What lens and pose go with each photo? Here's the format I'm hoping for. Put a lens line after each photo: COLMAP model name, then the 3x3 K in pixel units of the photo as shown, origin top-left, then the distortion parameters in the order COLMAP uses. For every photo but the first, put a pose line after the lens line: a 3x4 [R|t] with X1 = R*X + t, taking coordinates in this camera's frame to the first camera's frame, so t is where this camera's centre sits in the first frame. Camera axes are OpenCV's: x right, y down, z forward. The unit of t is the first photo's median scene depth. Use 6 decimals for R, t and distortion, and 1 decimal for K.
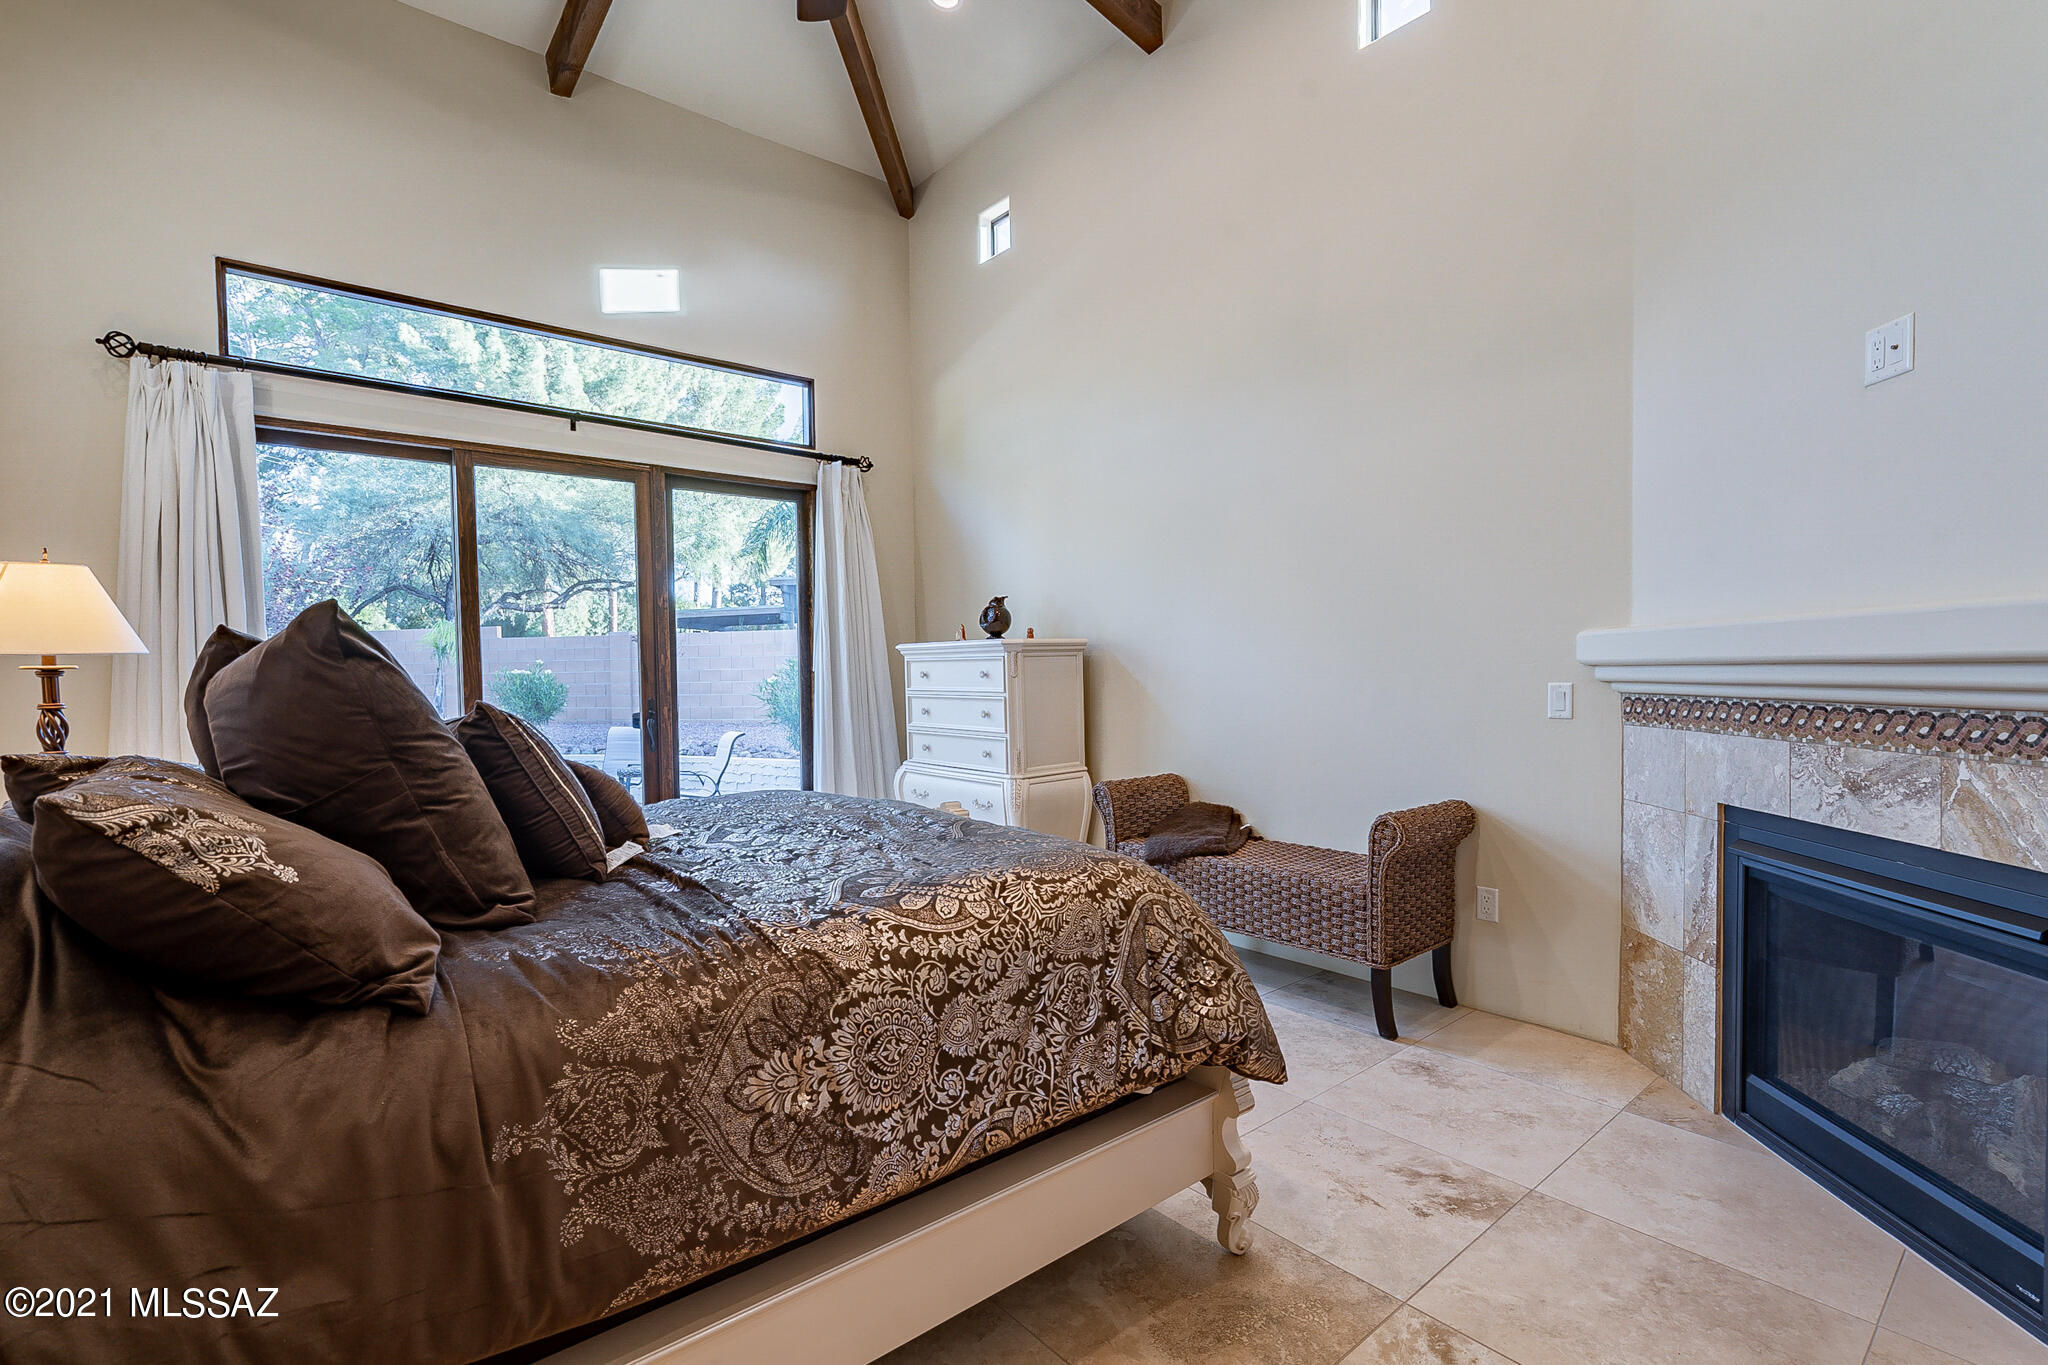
lens RADIAL K [[949.3, 0, 1024.0], [0, 949.3, 682.5], [0, 0, 1]] dist [-0.000067, 0.000130]
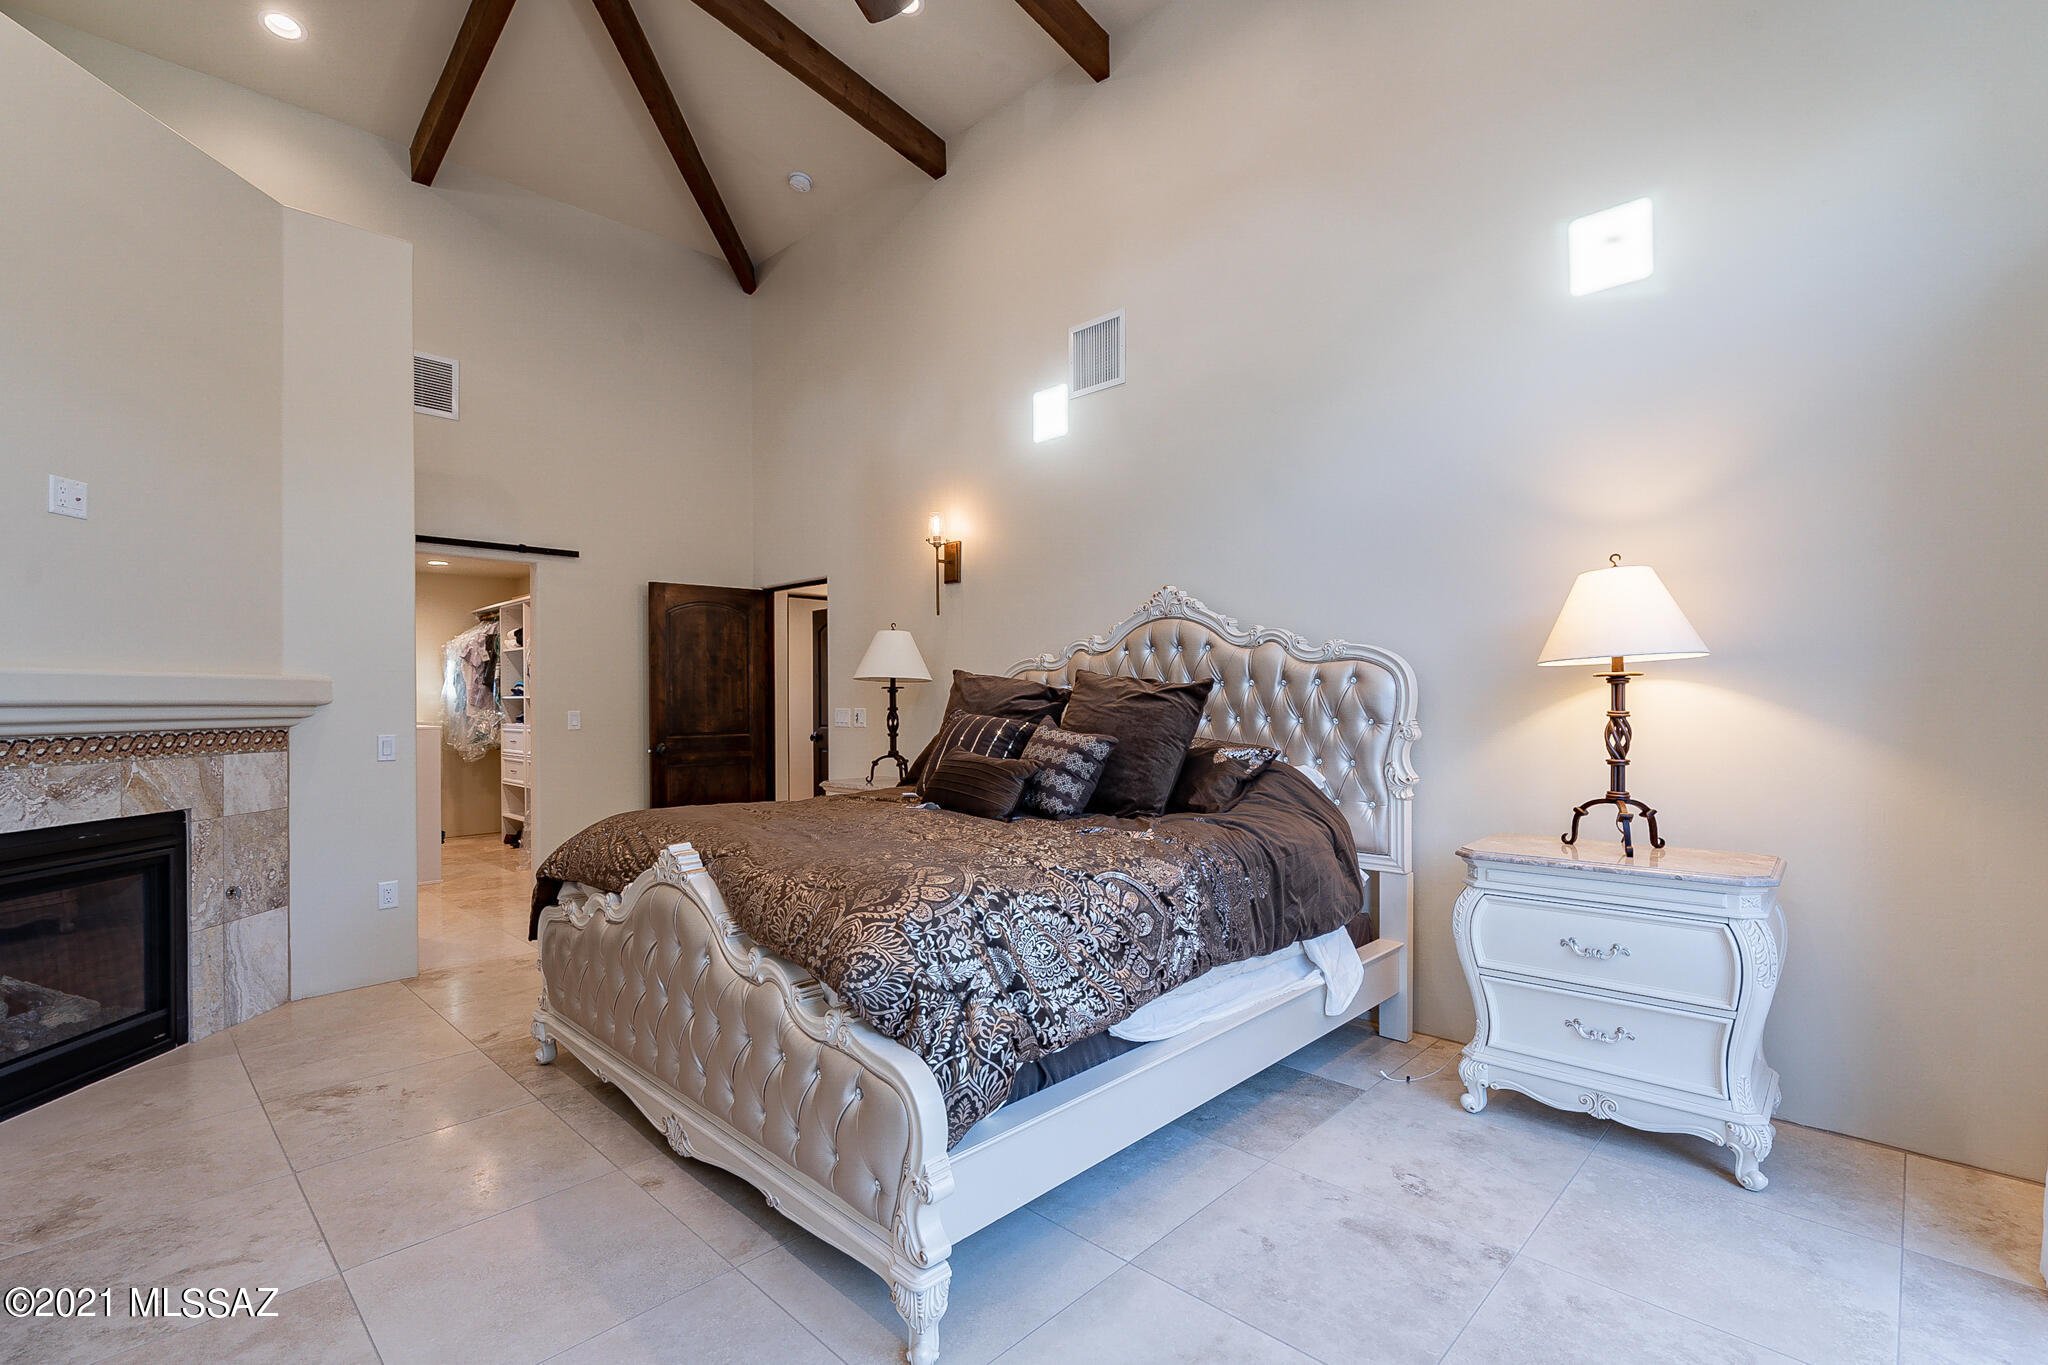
lens RADIAL K [[949.3, 0, 1024.0], [0, 949.3, 682.5], [0, 0, 1]] dist [-0.000067, 0.000130]
pose [[-0.995586, 0.020000, -0.091696, -0.426027], [0.020470, 0.999782, -0.004187, -0.020170], [0.091593, -0.006045, -0.995778, 2.538154]]
